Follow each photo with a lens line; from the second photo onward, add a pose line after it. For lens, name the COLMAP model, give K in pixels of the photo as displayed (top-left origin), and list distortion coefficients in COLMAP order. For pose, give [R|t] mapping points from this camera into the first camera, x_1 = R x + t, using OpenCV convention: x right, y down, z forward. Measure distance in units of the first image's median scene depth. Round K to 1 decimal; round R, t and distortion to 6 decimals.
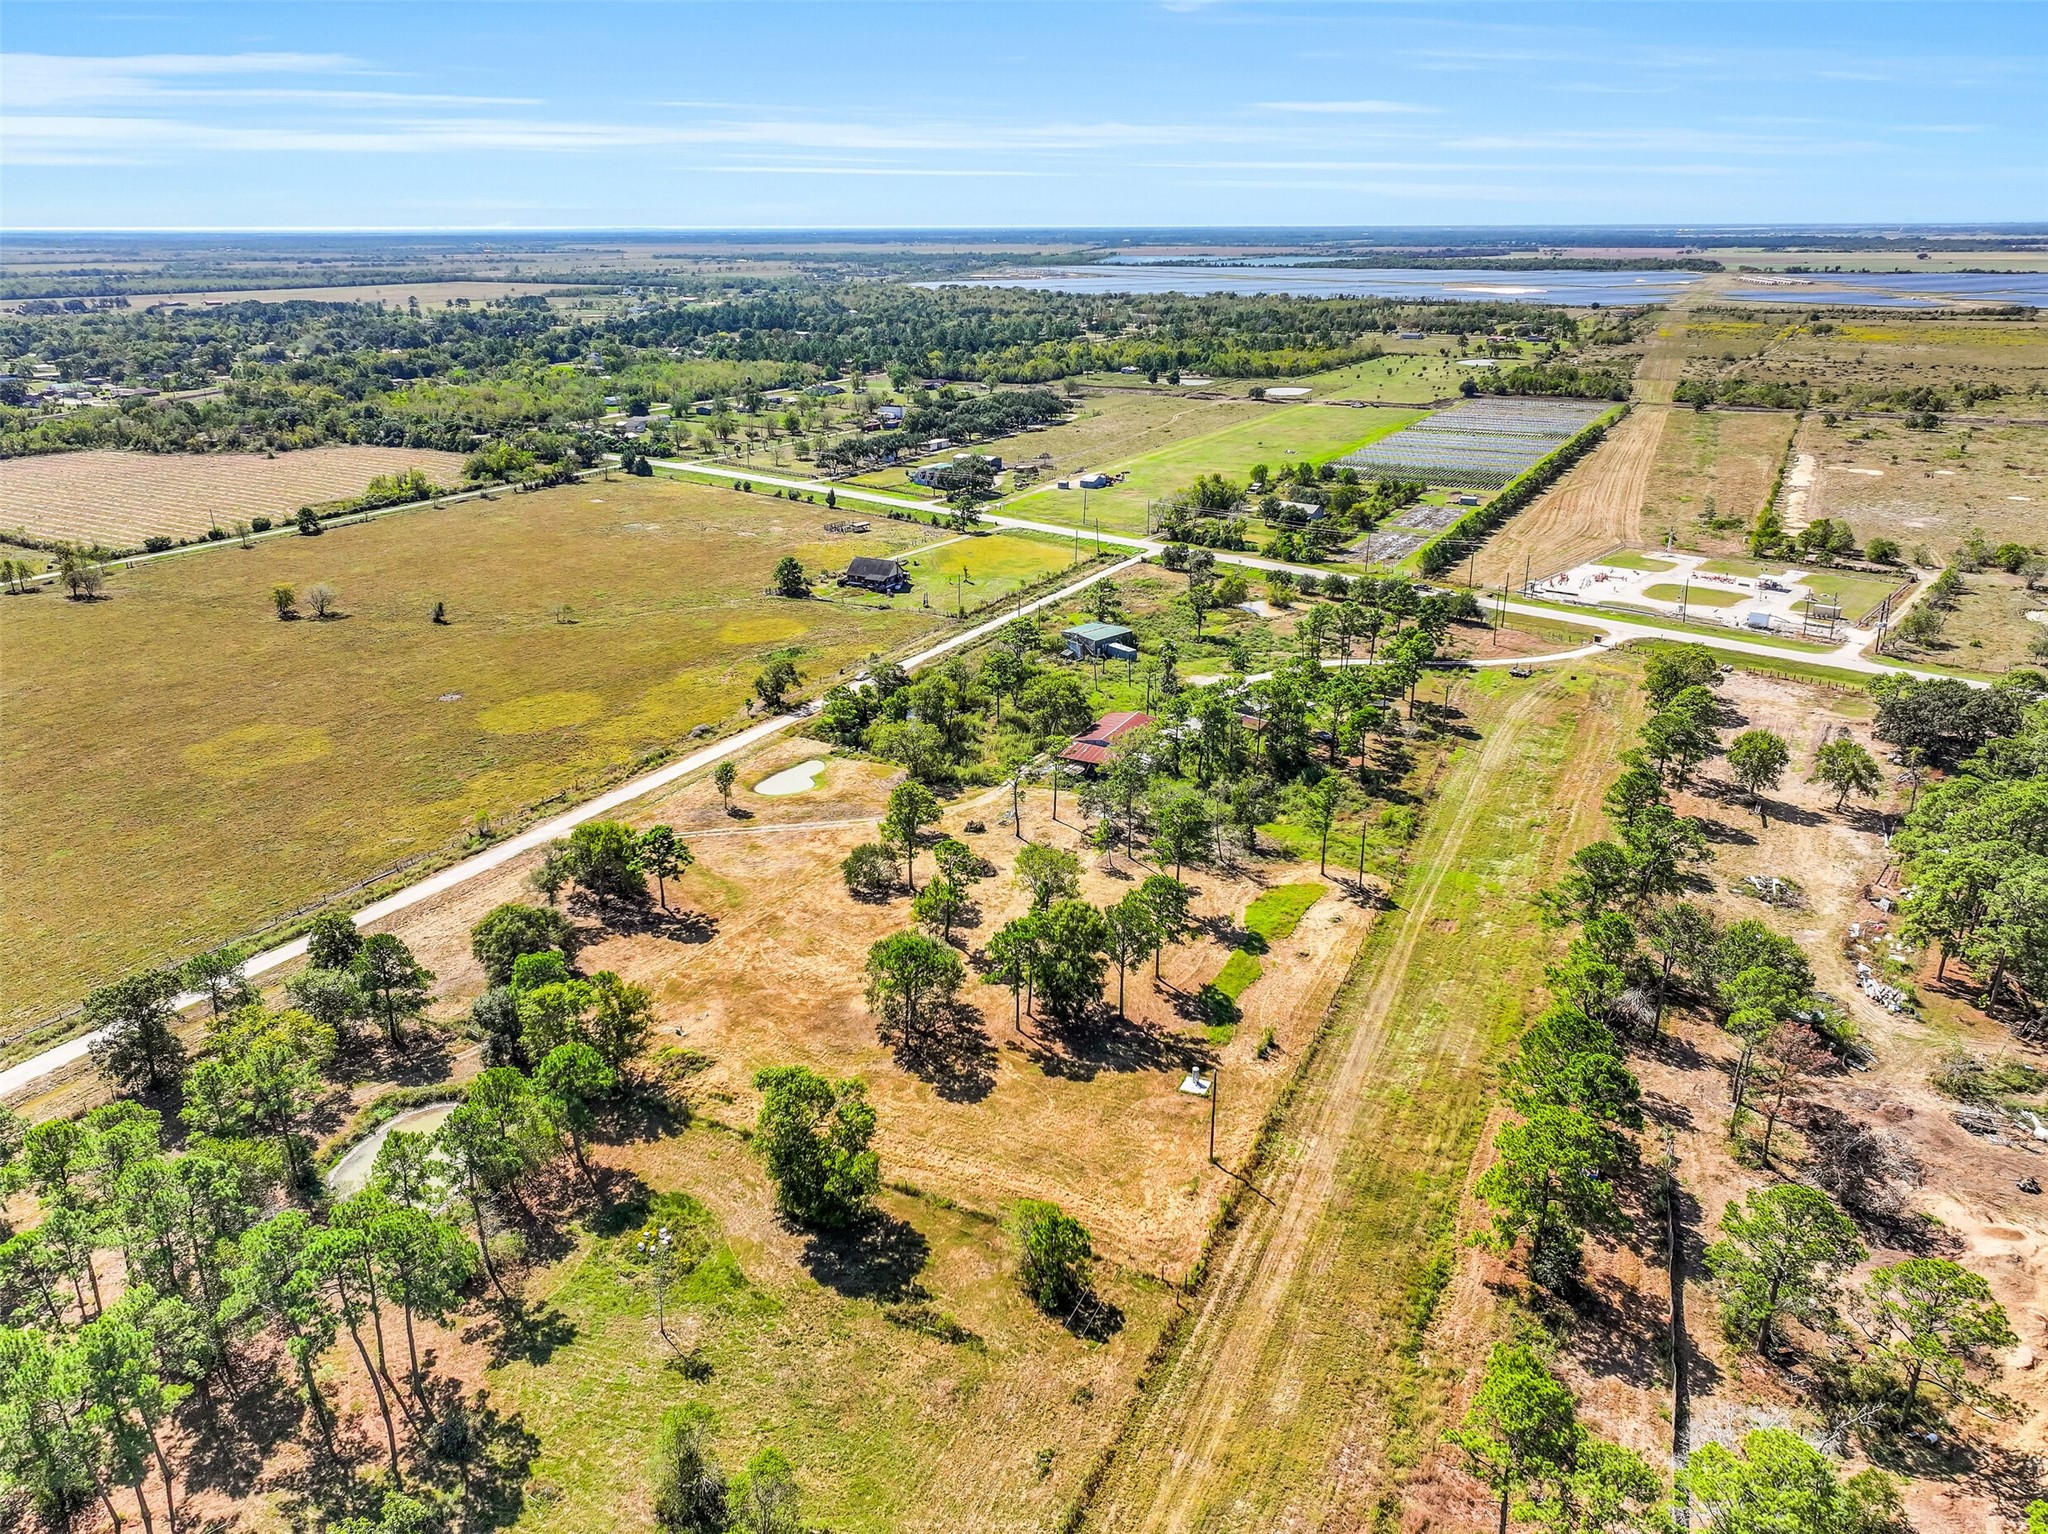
lens RADIAL K [[1435.6, 0, 1026.8], [0, 1435.6, 762.2], [0, 0, 1]] dist [0.001998, 0.016101]
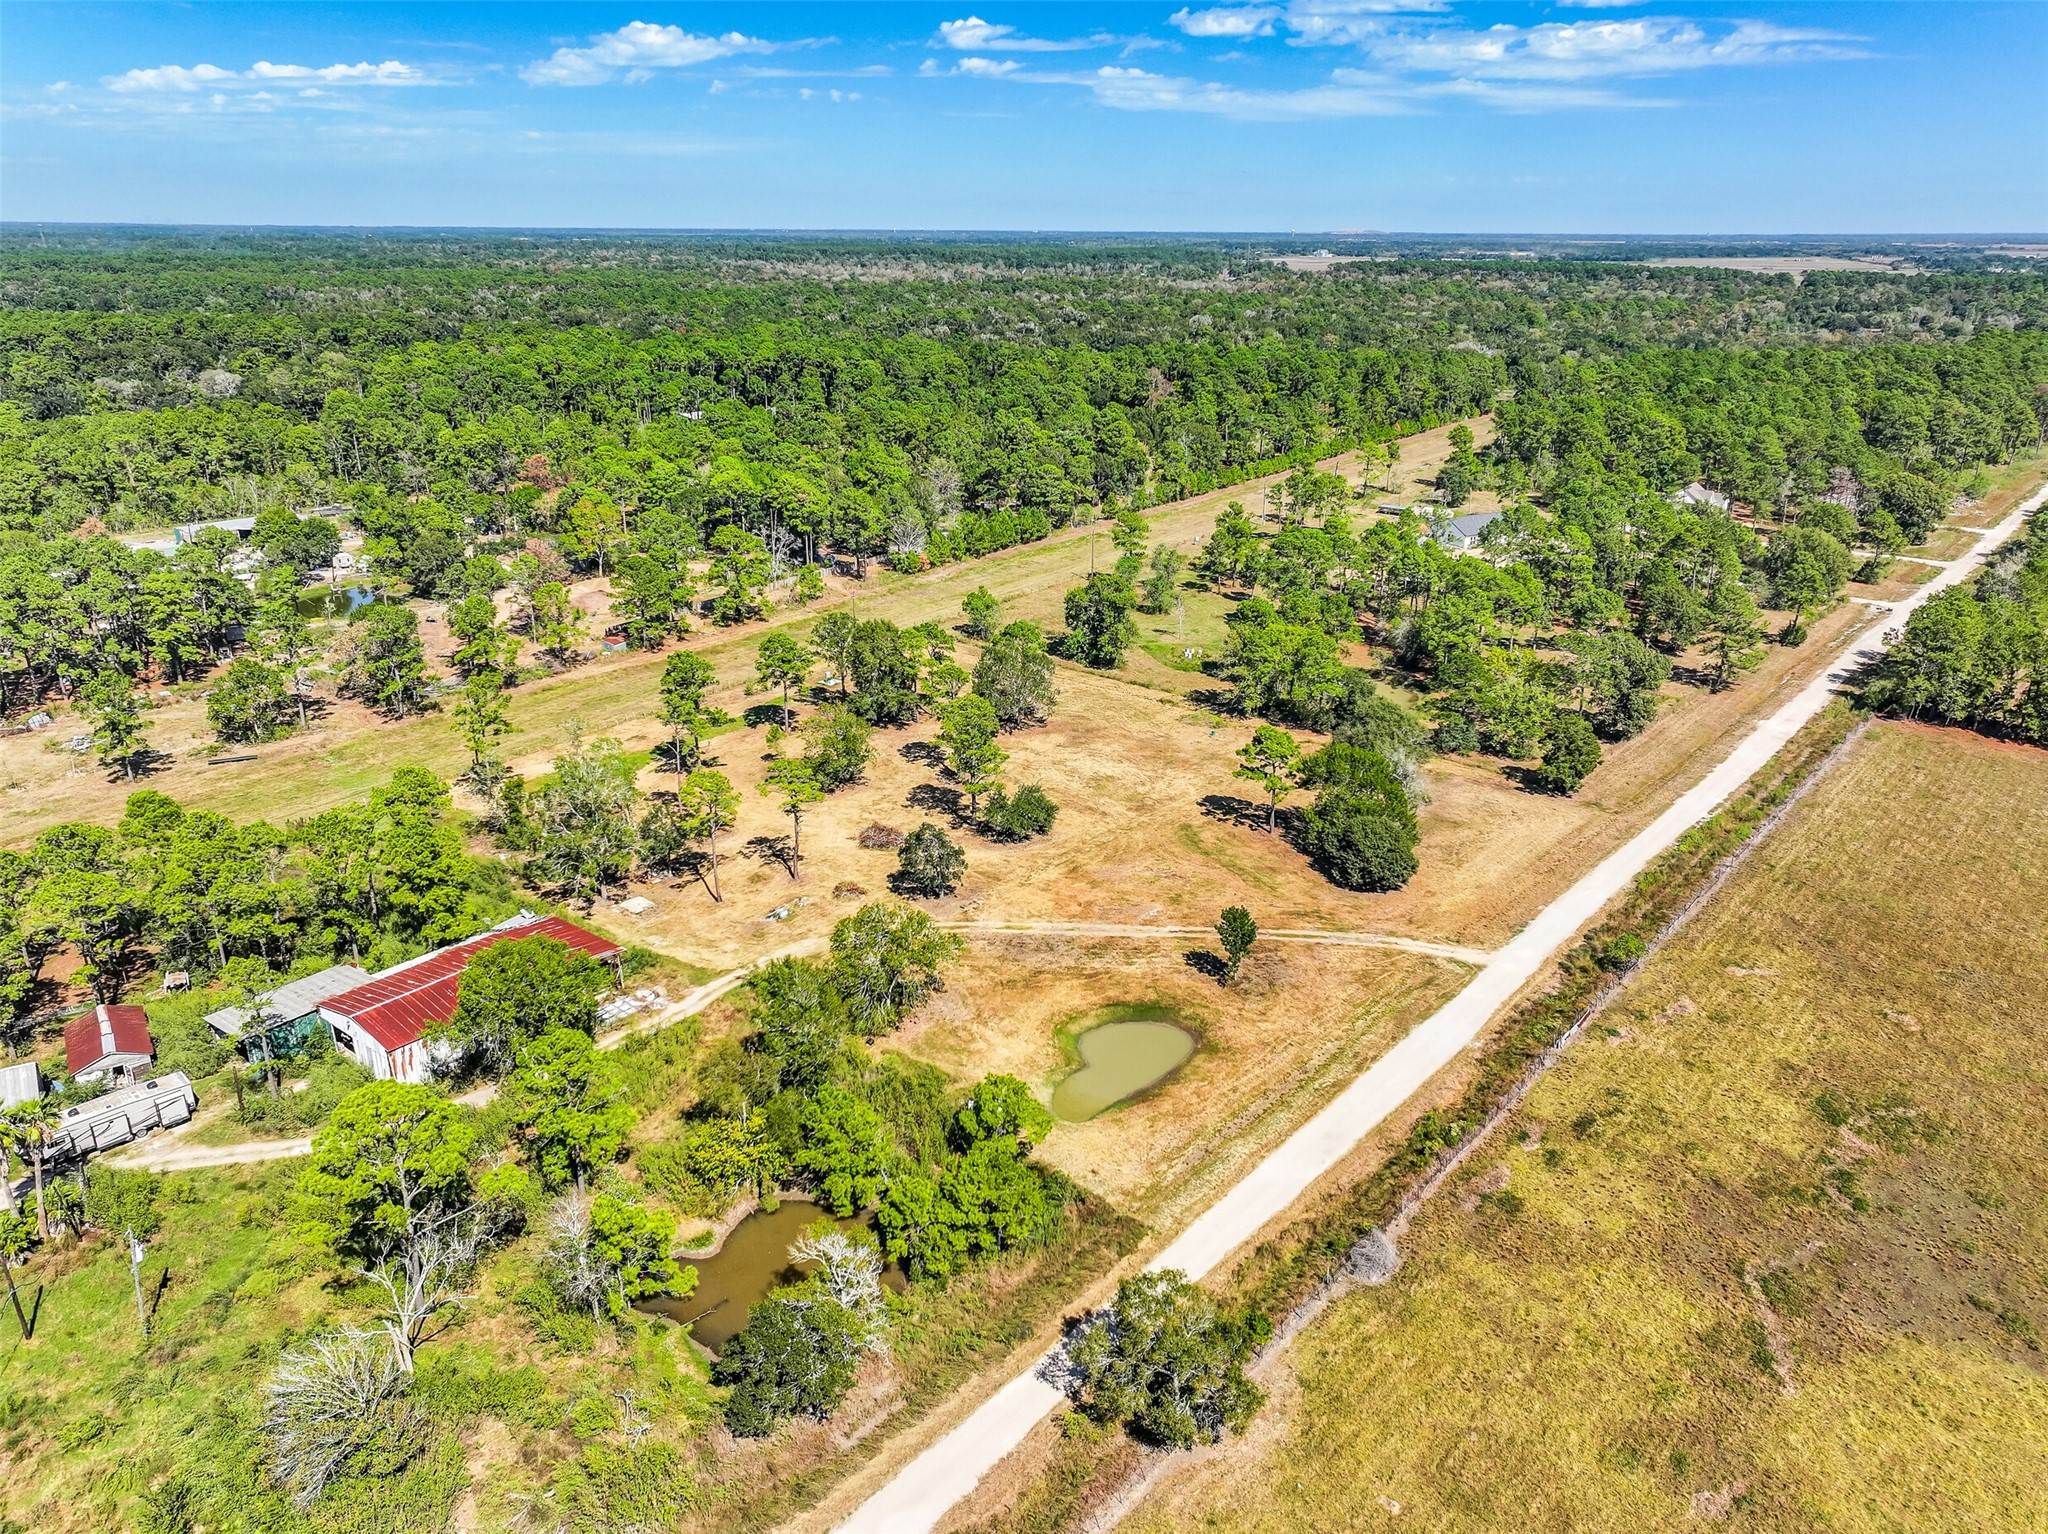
lens RADIAL K [[1435.6, 0, 1029.3], [0, 1435.6, 765.7], [0, 0, 1]] dist [0.001998, 0.016101]
pose [[-0.979208, -0.073842, 0.188943, -0.286548], [0.068627, 0.755900, 0.651080, -0.509404], [-0.190899, 0.650509, -0.735116, 1.710942]]
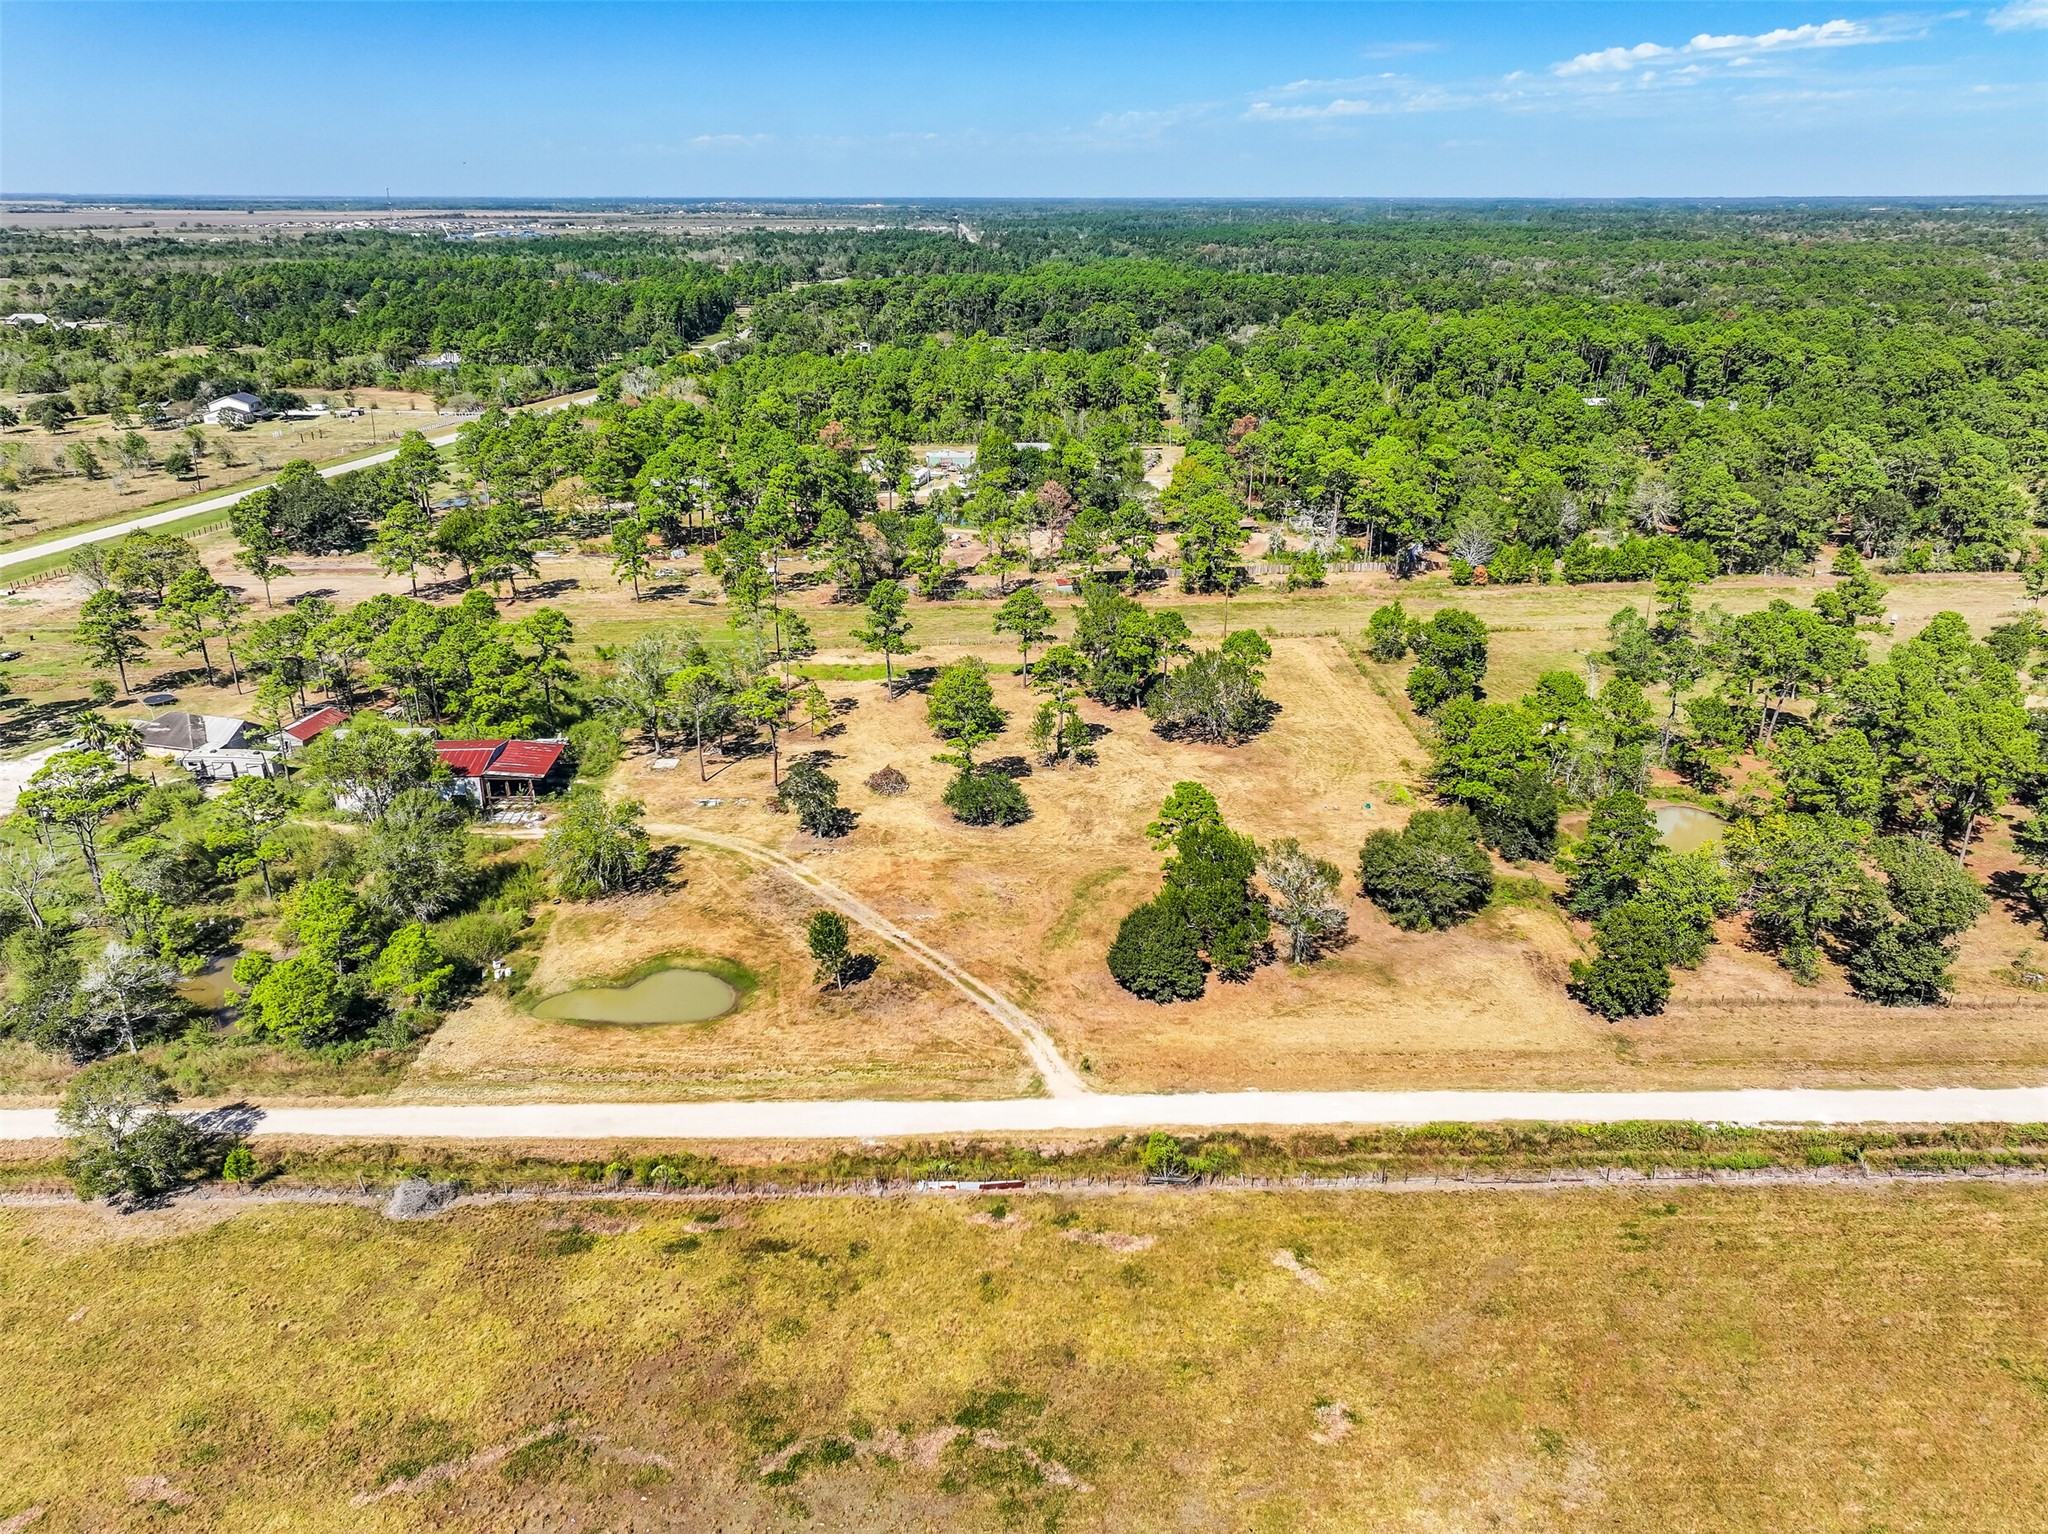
lens RADIAL K [[1435.6, 0, 1021.1], [0, 1435.6, 768.4], [0, 0, 1]] dist [0.001998, 0.016101]
pose [[-0.494337, -0.319517, 0.808418, -0.815279], [0.307930, 0.805324, 0.506589, -0.360979], [-0.812903, 0.499361, -0.299713, 1.319463]]
